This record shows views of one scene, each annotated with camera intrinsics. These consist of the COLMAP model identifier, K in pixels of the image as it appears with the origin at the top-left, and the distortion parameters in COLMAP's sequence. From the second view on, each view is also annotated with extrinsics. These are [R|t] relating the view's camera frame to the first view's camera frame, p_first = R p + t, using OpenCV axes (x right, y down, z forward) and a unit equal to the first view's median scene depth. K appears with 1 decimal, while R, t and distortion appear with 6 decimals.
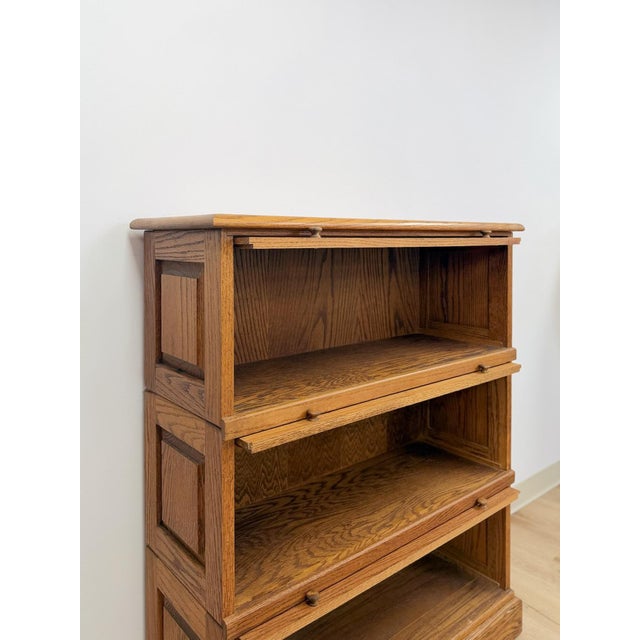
lens RADIAL K [[520.8, 0, 314.6], [0, 520.8, 256.7], [0, 0, 1]] dist [0.084703, -0.090882]
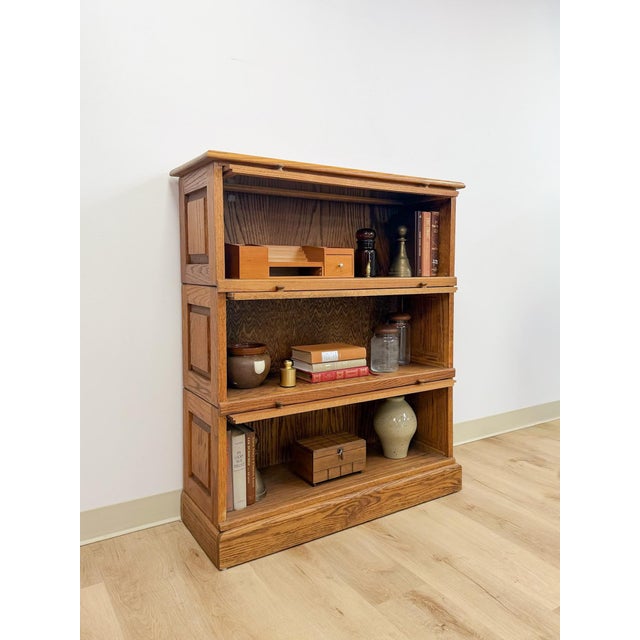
lens RADIAL K [[511.8, 0, 338.3], [0, 511.8, 300.5], [0, 0, 1]] dist [0.083830, -0.080664]
pose [[0.993625, 0.008759, -0.112399, 0.266951], [-0.005269, 0.999496, 0.031310, 0.225557], [0.112617, -0.030518, 0.993170, -0.383418]]
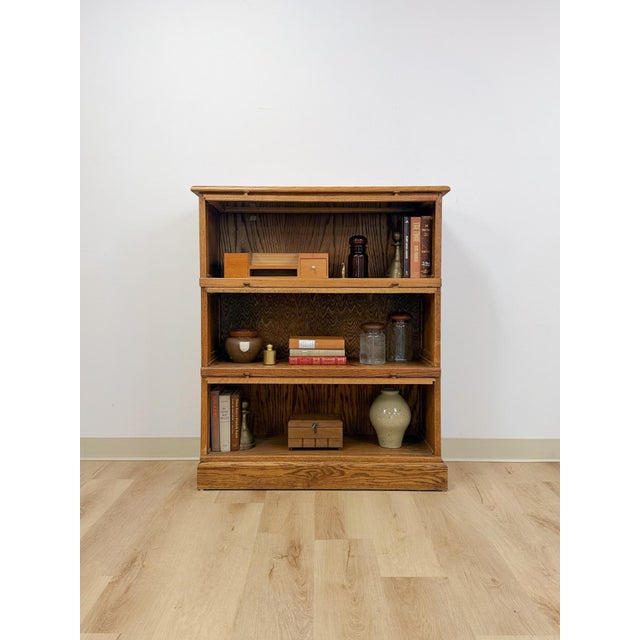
lens RADIAL K [[520.8, 0, 306.6], [0, 520.8, 304.9], [0, 0, 1]] dist [0.084703, -0.090882]
pose [[0.767555, 0.027328, -0.640400, 1.142790], [-0.024006, 0.999615, 0.013884, 0.269735], [0.640533, 0.004717, 0.767916, -0.307681]]
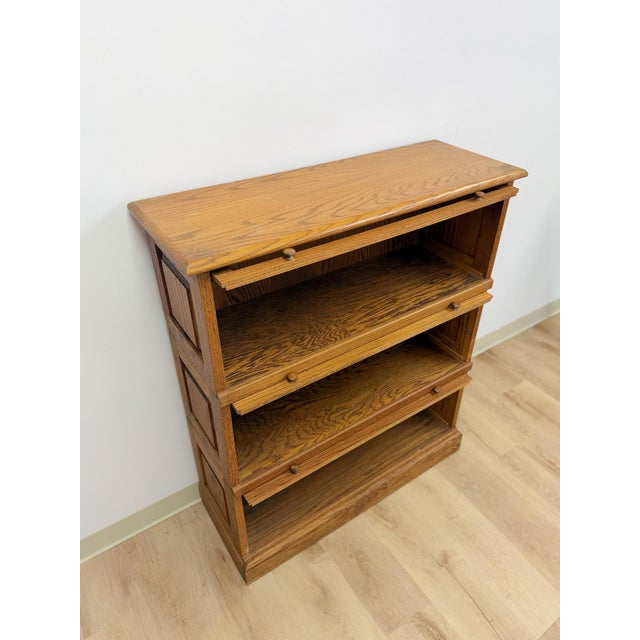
lens RADIAL K [[492.6, 0, 326.9], [0, 492.6, 305.6], [0, 0, 1]] dist [0.033069, -0.045223]
pose [[0.995926, 0.062177, -0.065304, 0.117423], [-0.017226, 0.842090, 0.539062, -0.393740], [0.088509, -0.535741, 0.839731, 0.066324]]
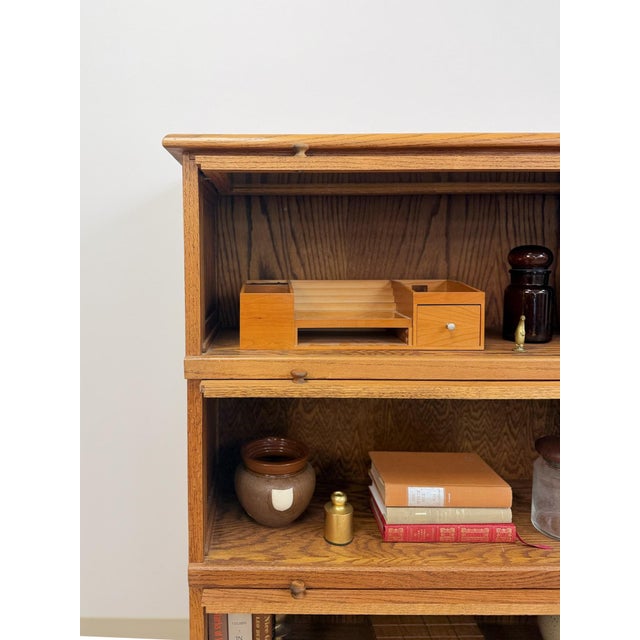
lens RADIAL K [[511.8, 0, 262.6], [0, 511.8, 289.9], [0, 0, 1]] dist [0.083830, -0.080664]
pose [[0.775301, 0.052092, -0.629441, 0.357621], [-0.021056, 0.998171, 0.056672, 0.093528], [0.631241, -0.030684, 0.774979, 0.262306]]
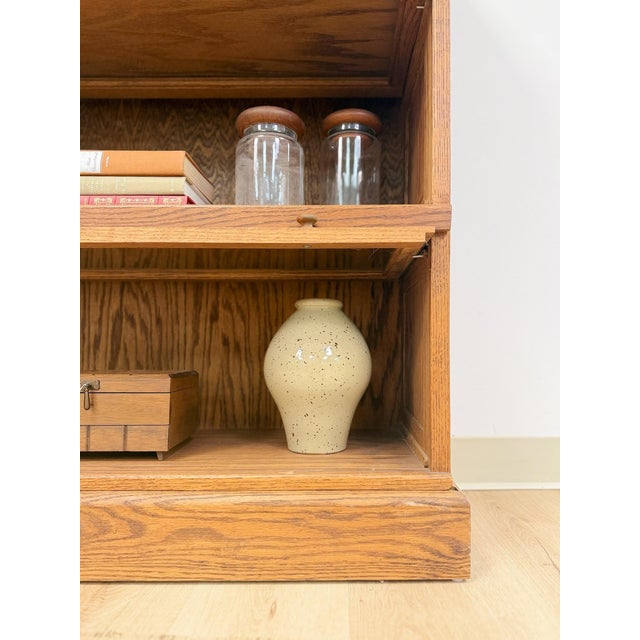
lens RADIAL K [[453.7, 0, 349.7], [0, 453.7, 329.9], [0, 0, 1]] dist [-0.010722, -0.001008]
pose [[0.787503, -0.006557, -0.616276, 0.644511], [-0.028922, 0.998449, -0.047580, 0.624997], [0.615632, 0.055294, 0.786092, 0.761316]]
